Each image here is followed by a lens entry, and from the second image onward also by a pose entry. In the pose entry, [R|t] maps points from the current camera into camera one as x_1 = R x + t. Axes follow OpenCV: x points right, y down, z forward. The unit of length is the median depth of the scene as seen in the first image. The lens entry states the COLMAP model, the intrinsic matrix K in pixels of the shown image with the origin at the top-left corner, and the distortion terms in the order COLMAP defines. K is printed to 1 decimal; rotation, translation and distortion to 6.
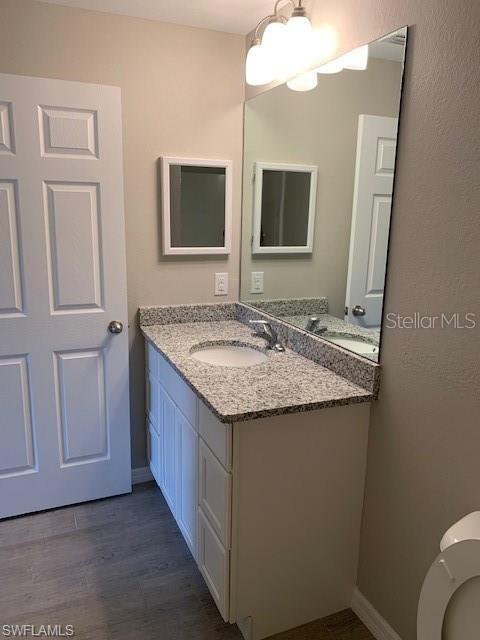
lens RADIAL K [[504.3, 0, 240.0], [0, 504.3, 320.0], [0, 0, 1]] dist [0.005981, 0.007075]
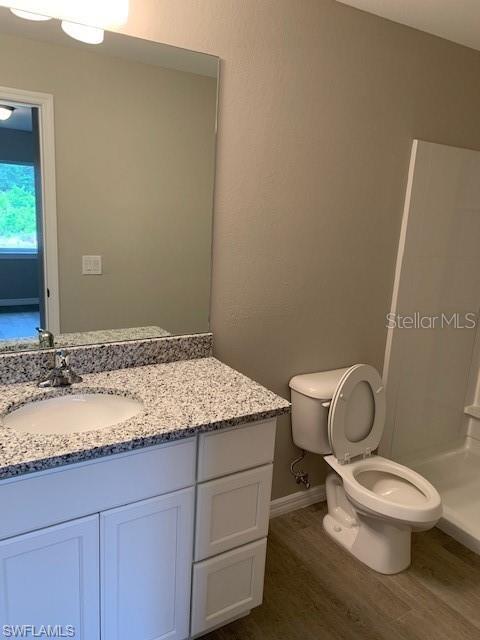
lens RADIAL K [[504.3, 0, 240.0], [0, 504.3, 320.0], [0, 0, 1]] dist [0.005981, 0.007075]
pose [[-0.186711, -0.239088, 0.952878, -0.766457], [0.163261, 0.948896, 0.270079, -0.220248], [-0.968754, 0.205995, -0.138135, 0.959242]]
